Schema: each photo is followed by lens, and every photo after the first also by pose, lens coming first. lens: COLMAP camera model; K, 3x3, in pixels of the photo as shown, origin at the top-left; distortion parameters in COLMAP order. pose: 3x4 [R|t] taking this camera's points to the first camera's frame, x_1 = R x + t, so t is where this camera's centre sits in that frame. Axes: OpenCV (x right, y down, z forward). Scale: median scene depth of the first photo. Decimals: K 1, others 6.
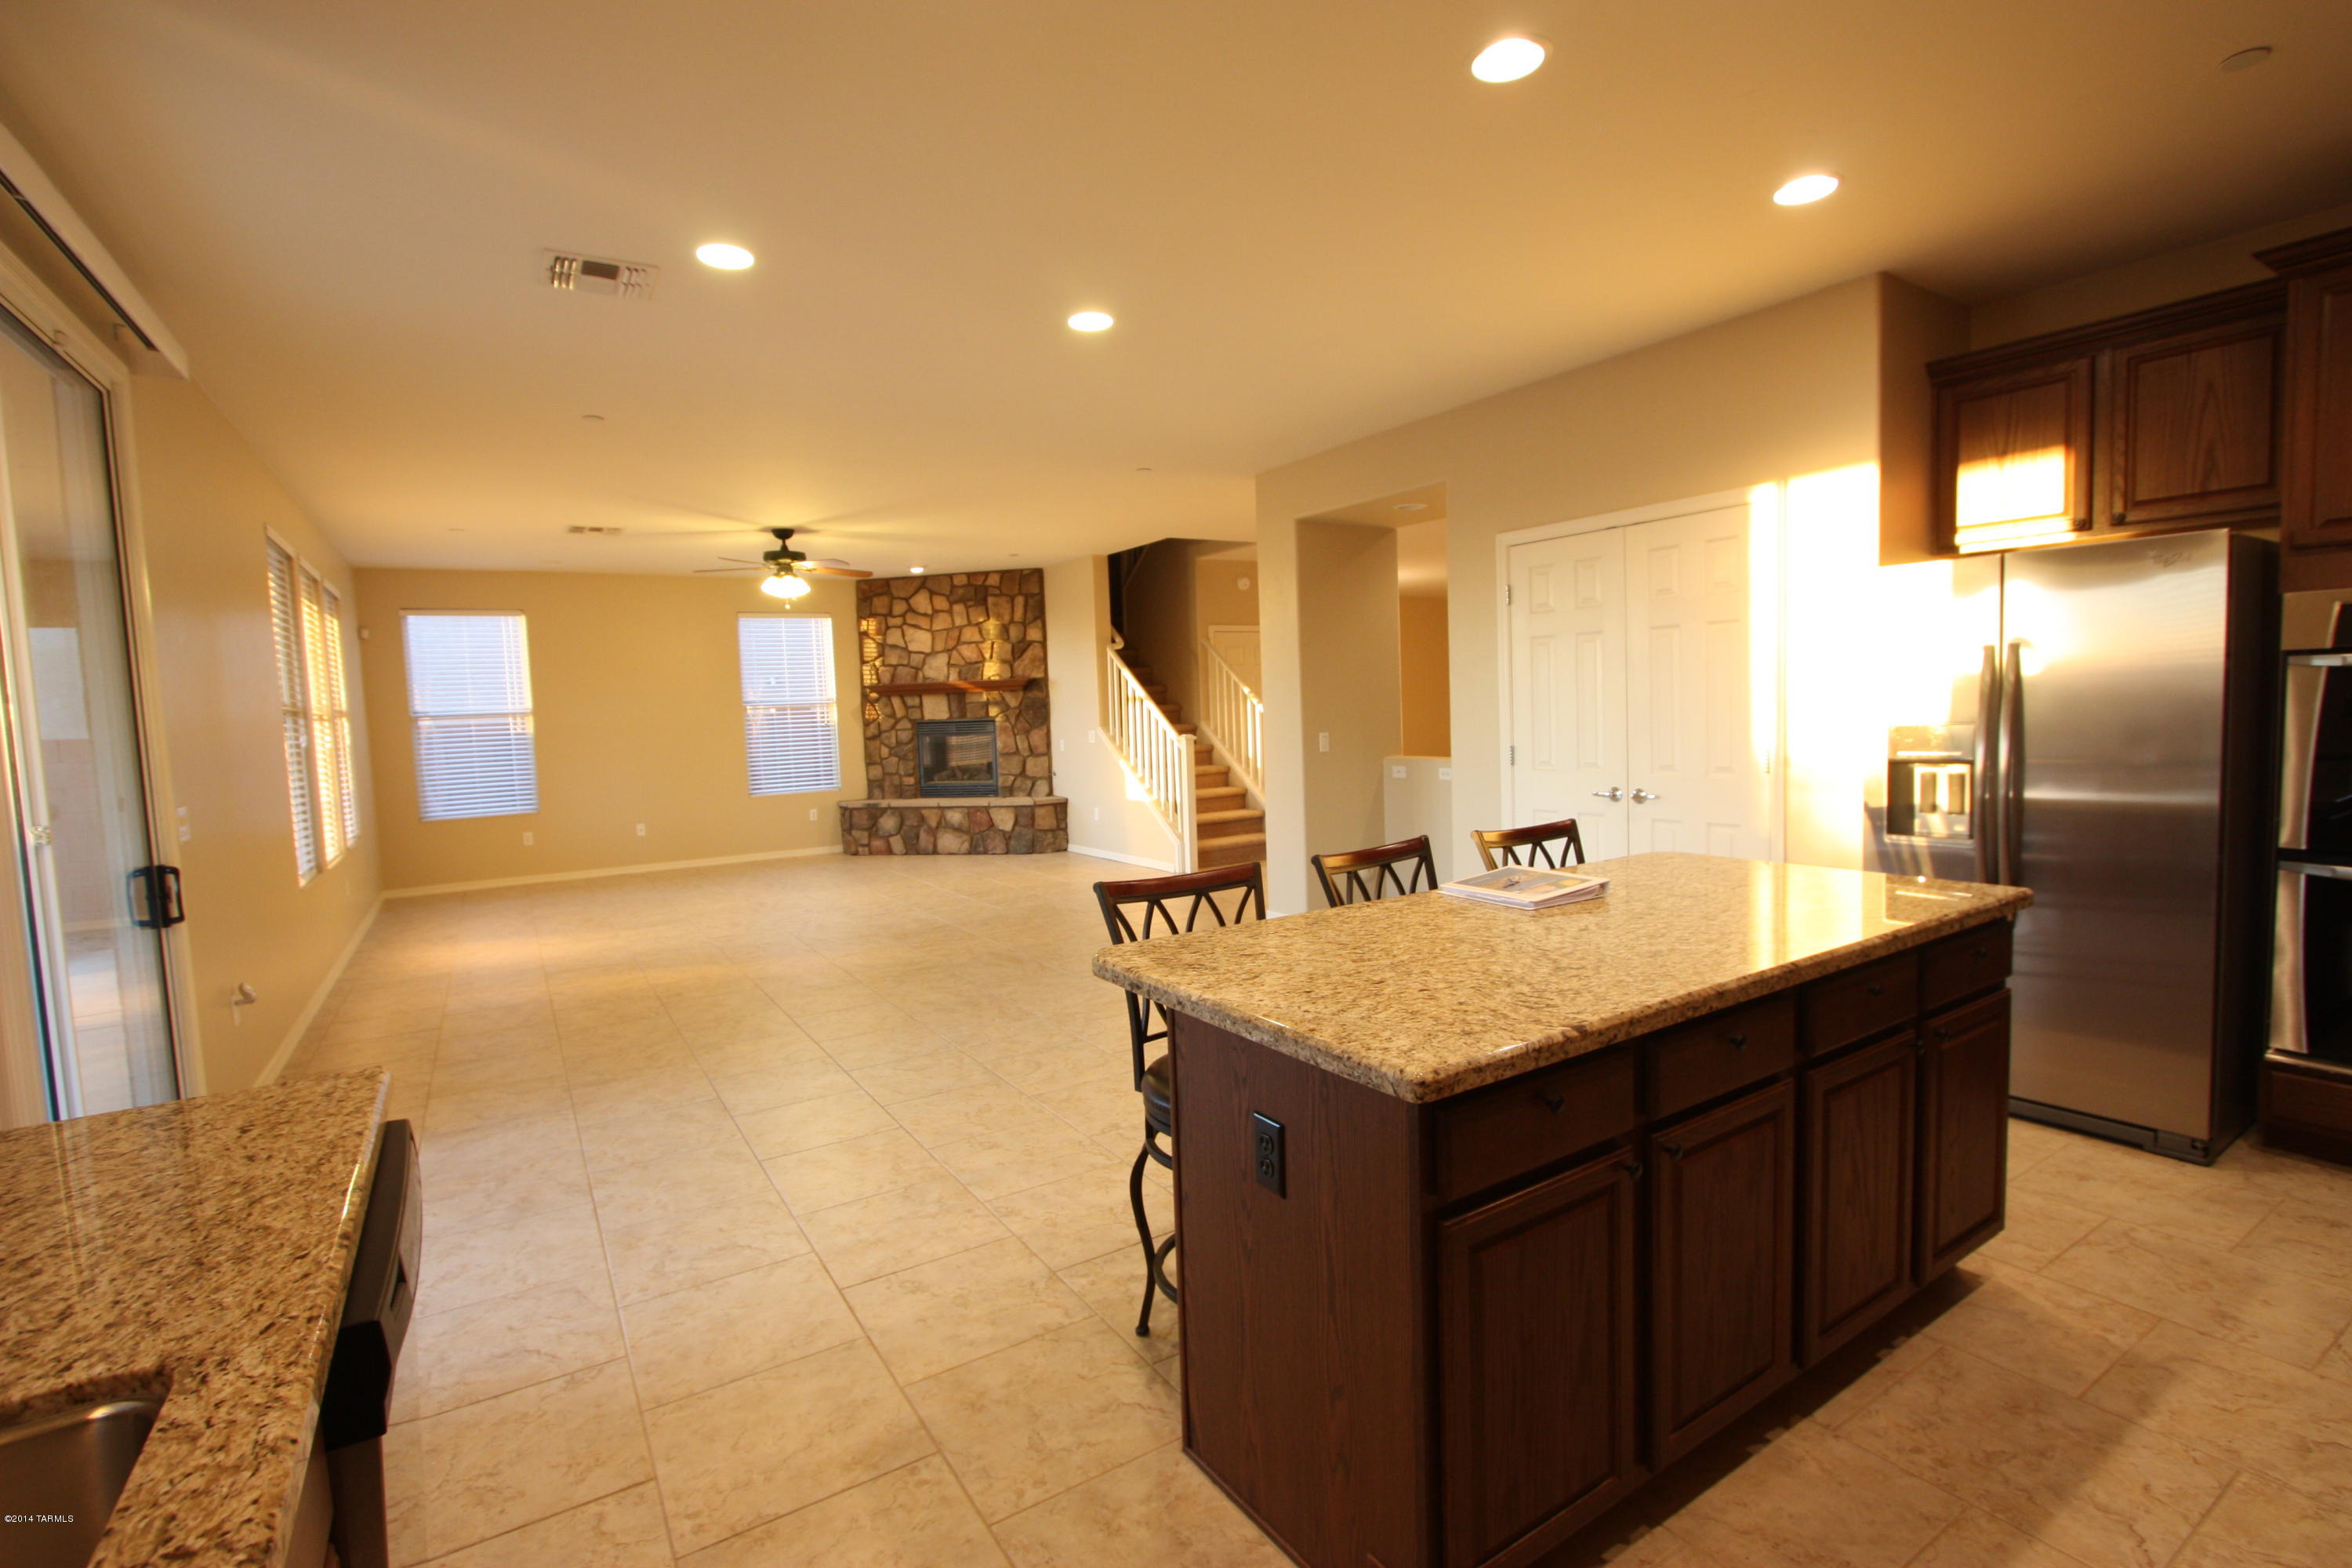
lens RADIAL K [[1085.2, 0, 1177.8], [0, 1085.2, 782.2], [0, 0, 1]] dist [-0.017701, 0.003131]
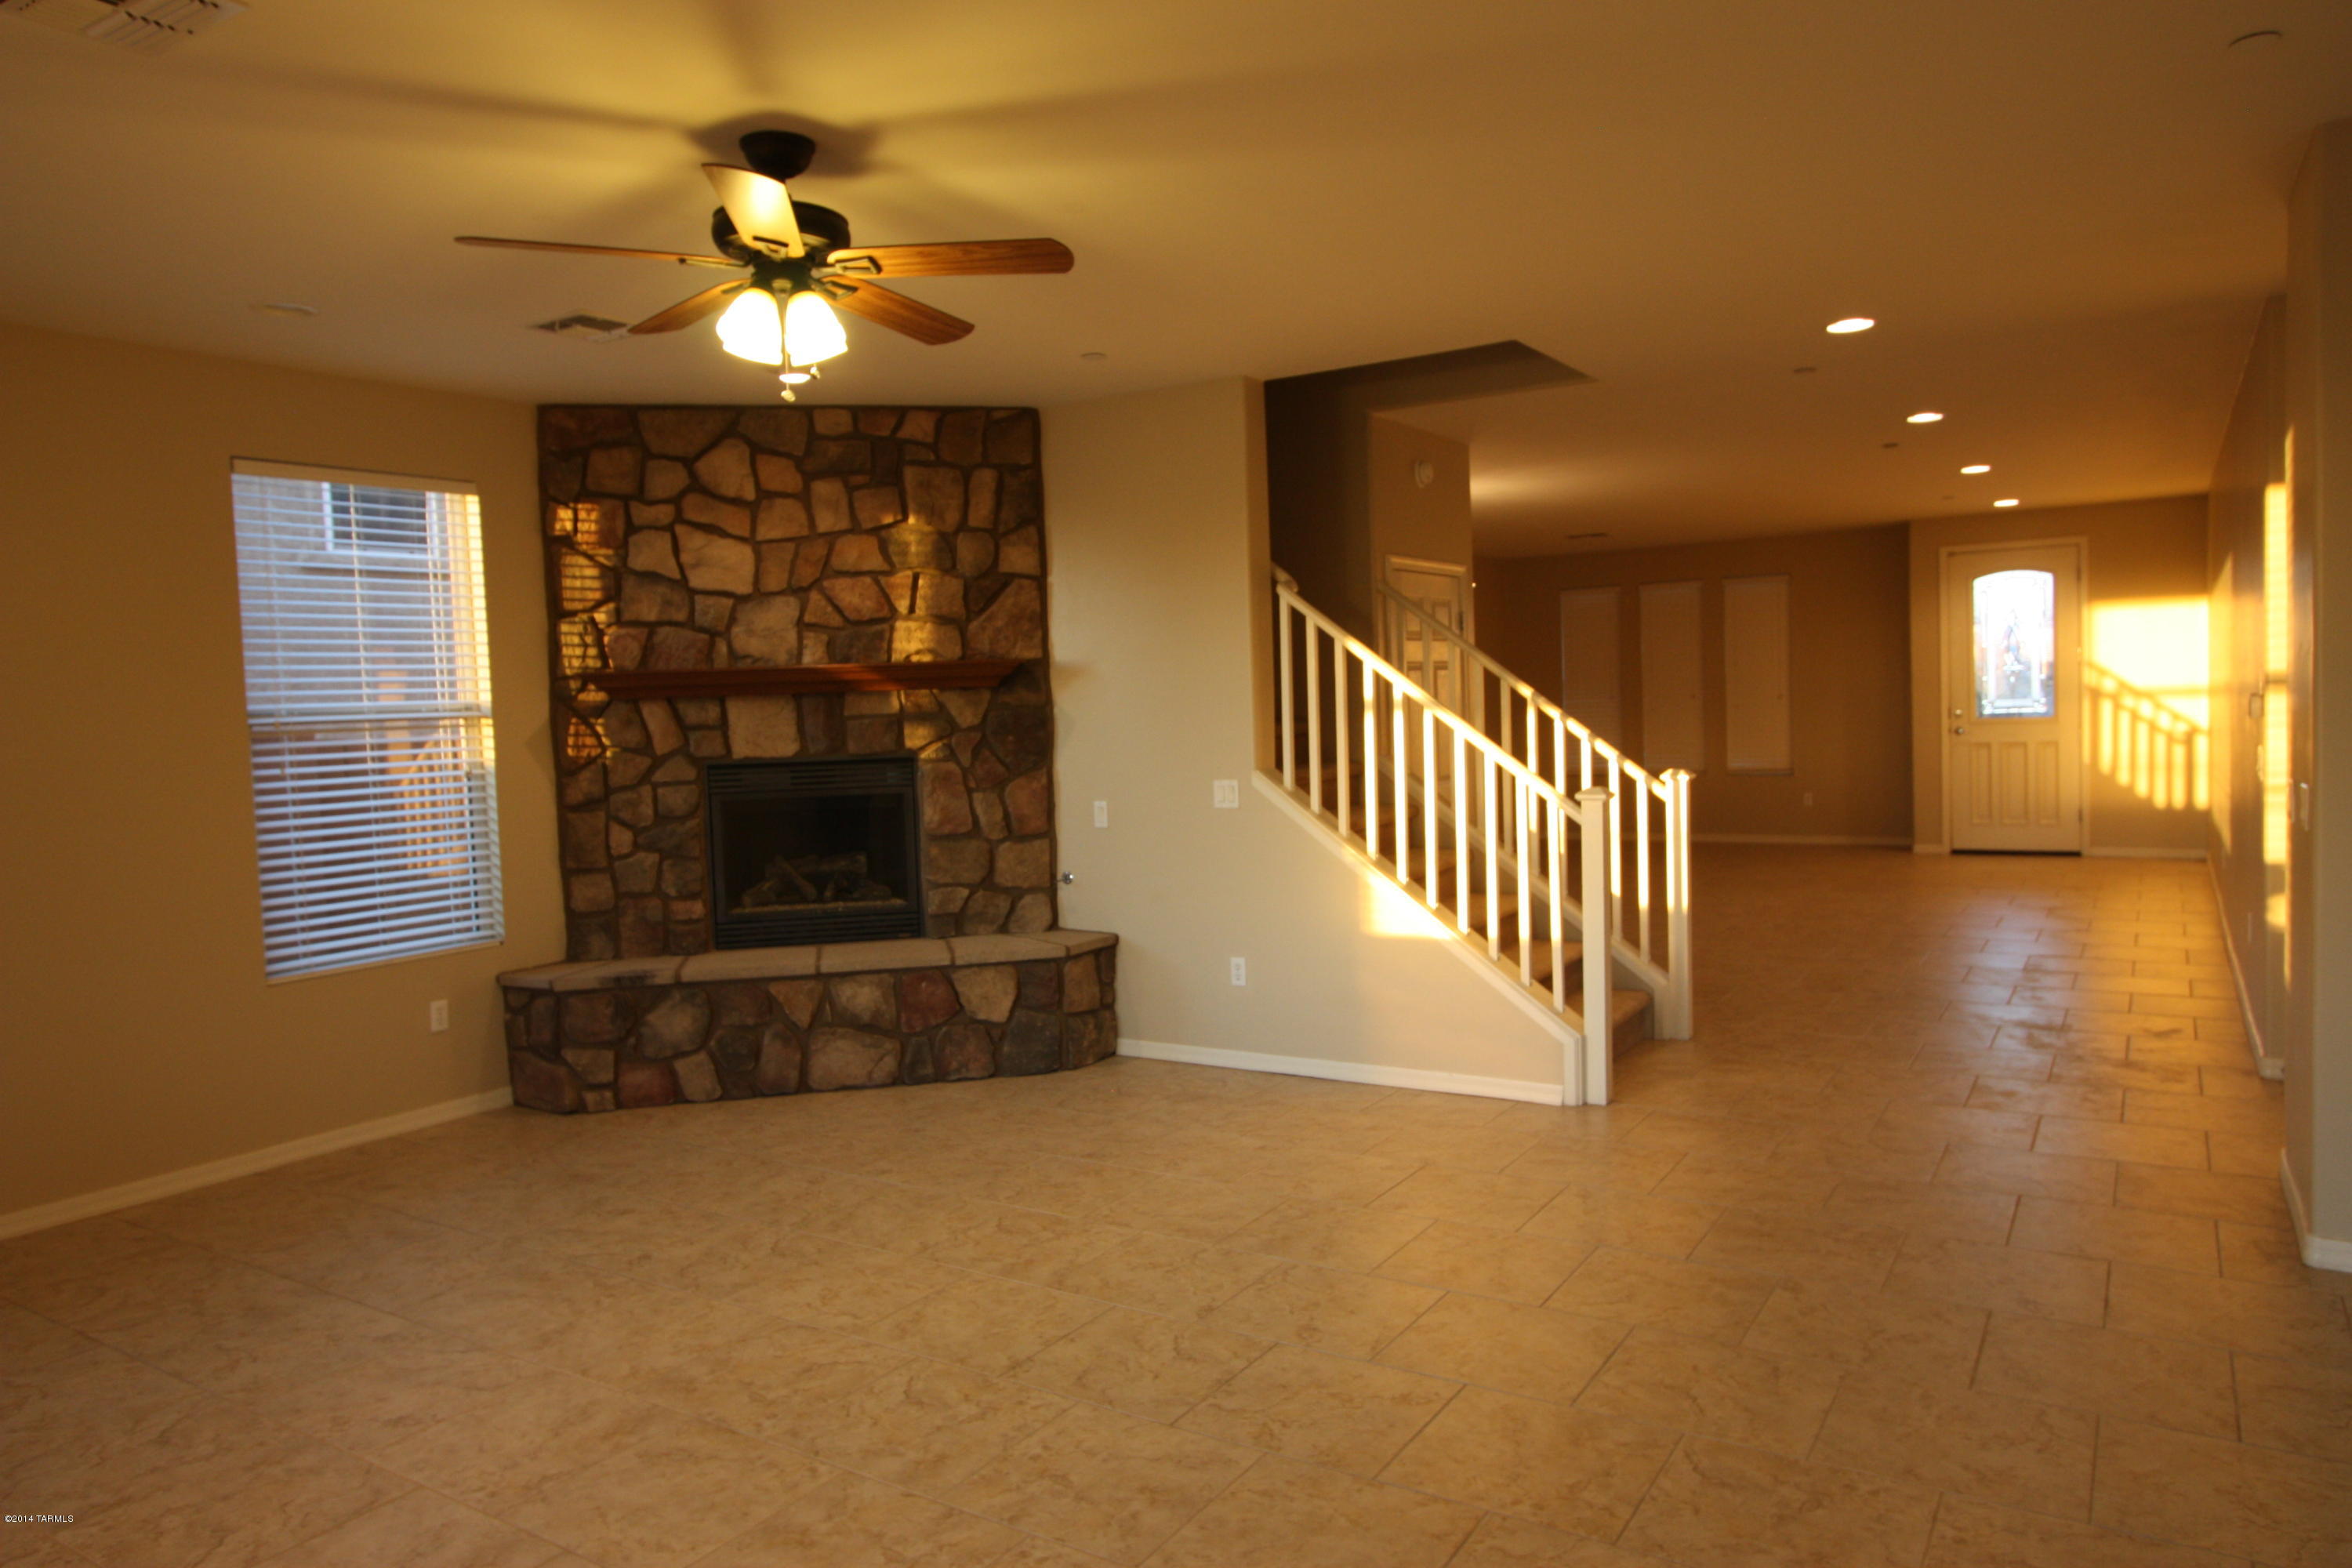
lens RADIAL K [[1521.7, 0, 1179.8], [0, 1521.7, 779.8], [0, 0, 1]] dist [-0.010974, 0.011709]
pose [[0.909236, -0.016667, 0.415948, -0.942995], [0.031797, 0.999060, -0.029475, -0.081001], [-0.415065, 0.040025, 0.908911, 1.218102]]
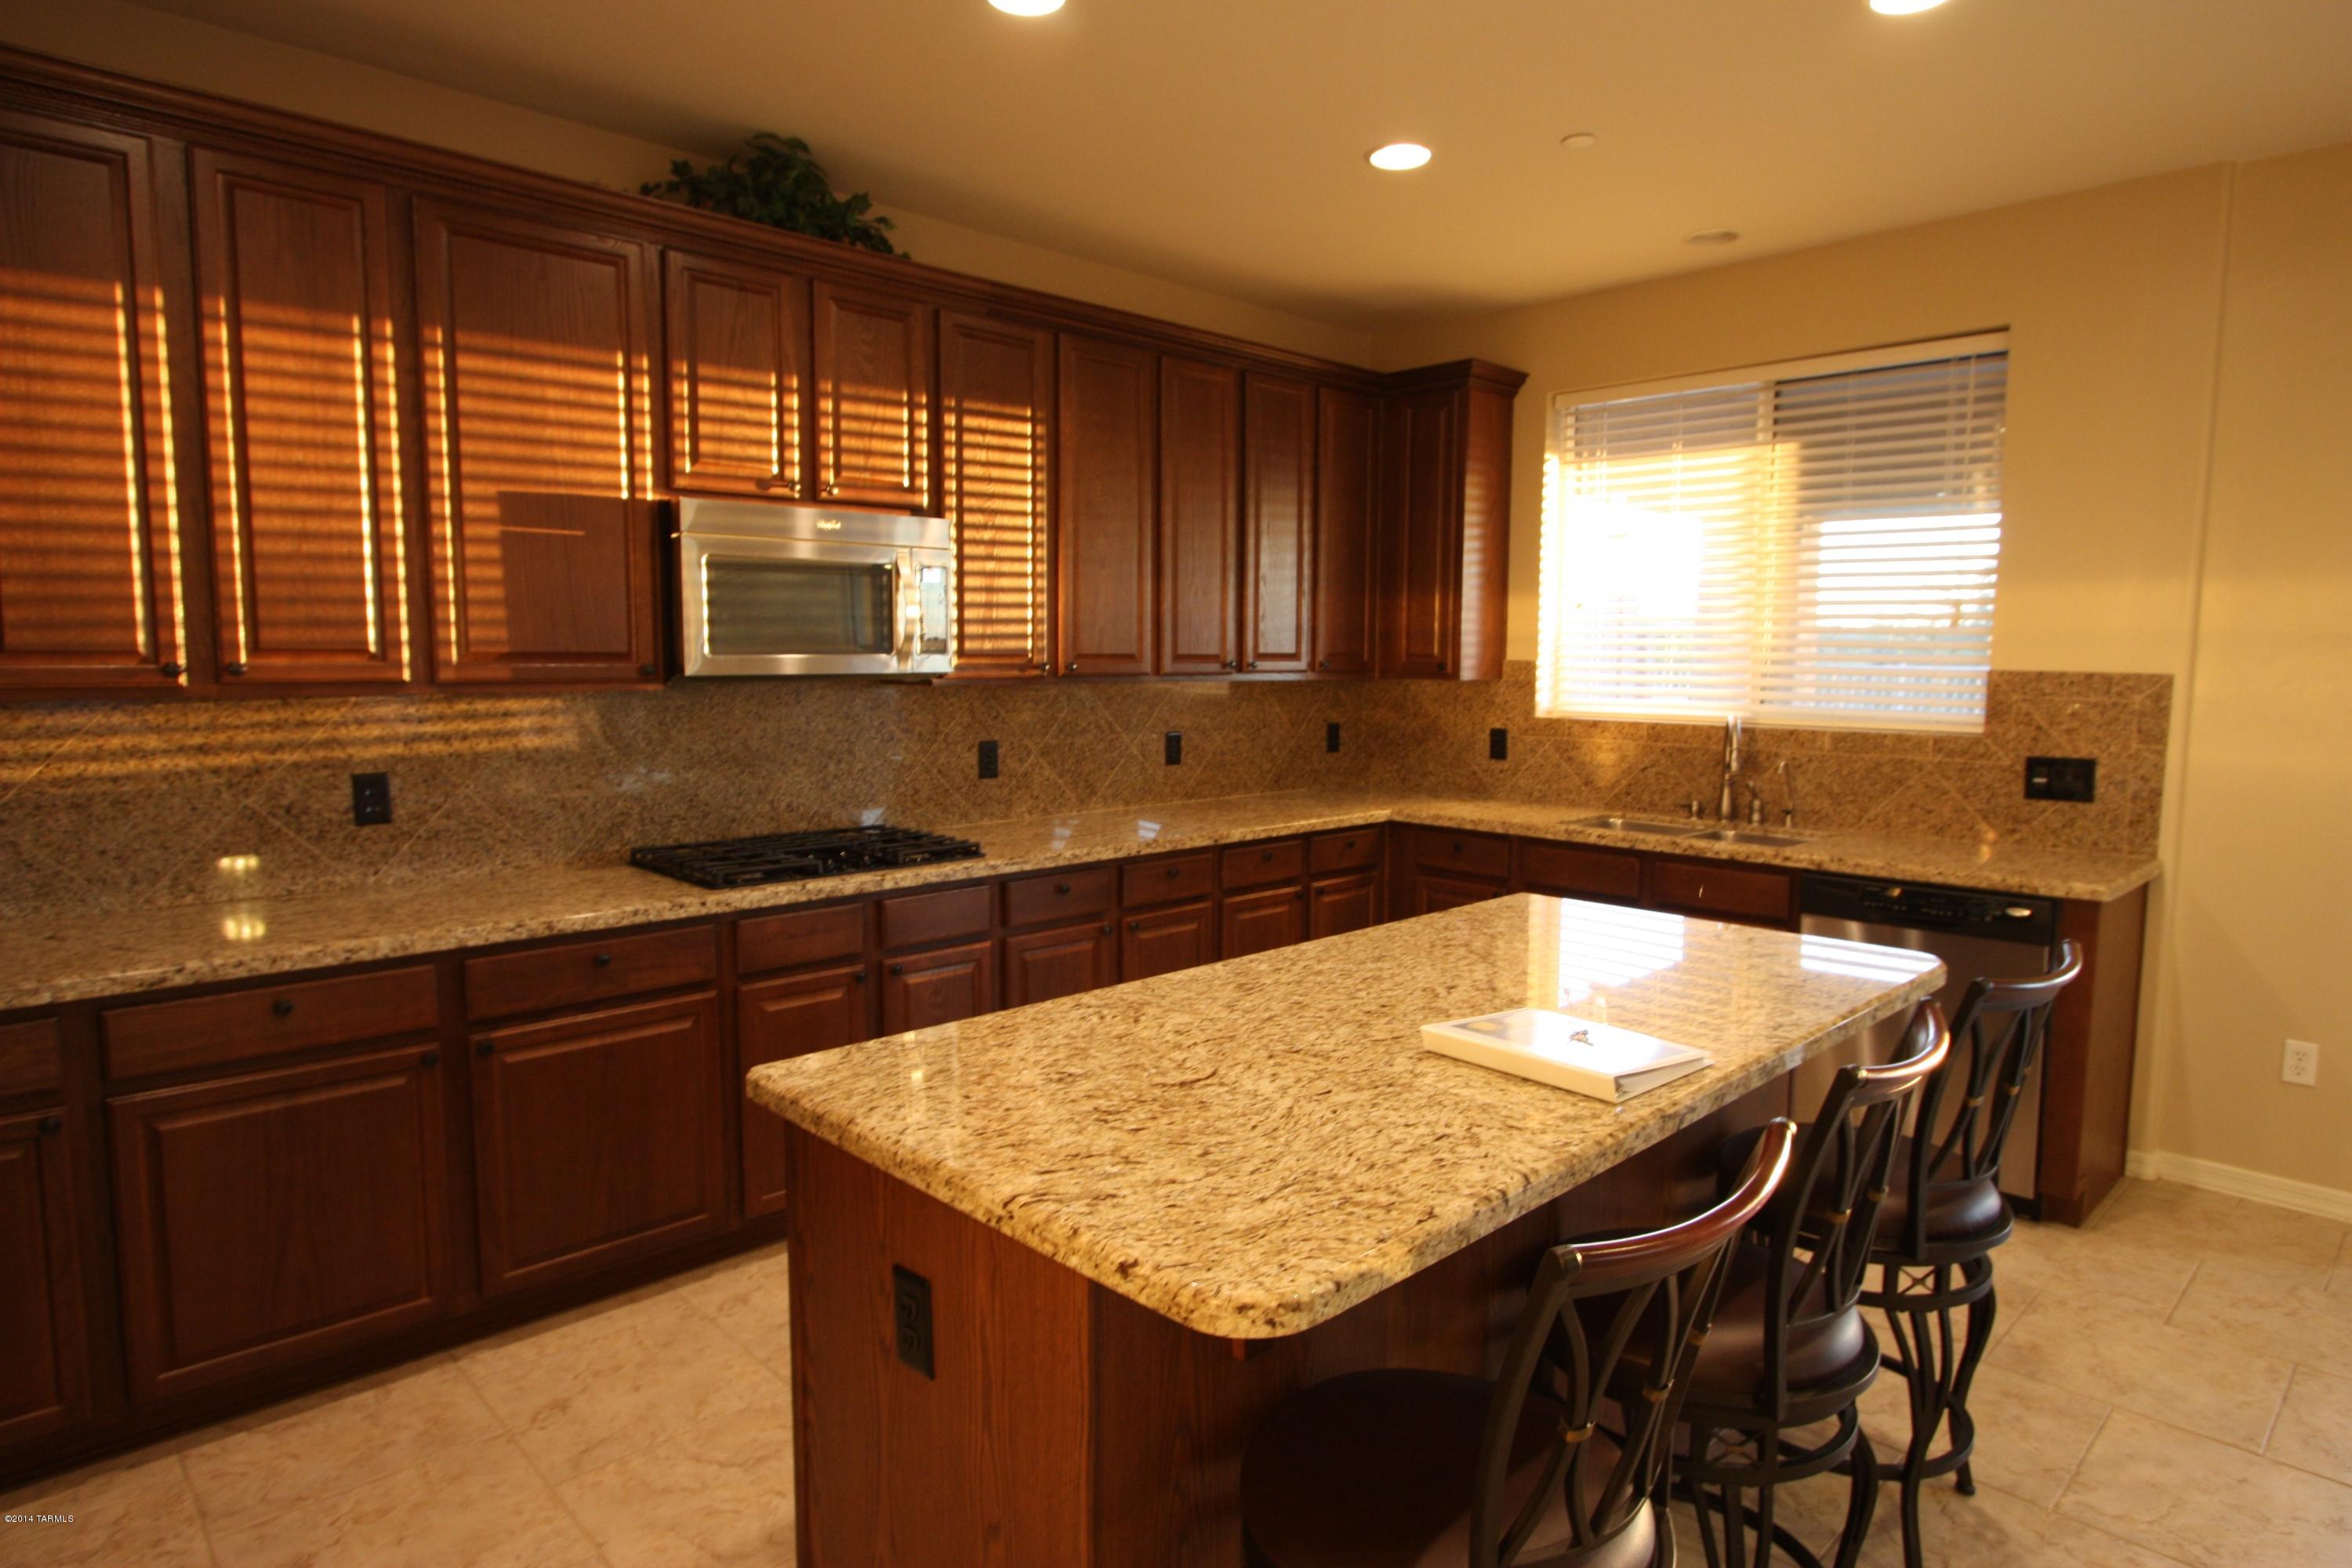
lens RADIAL K [[1336.6, 0, 1178.8], [0, 1336.6, 789.4], [0, 0, 1]] dist [-0.017702, 0.005680]
pose [[-0.979087, 0.050217, -0.197148, 0.450777], [0.013640, 0.983080, 0.182666, -0.117872], [0.202985, 0.176157, -0.963206, 1.115367]]
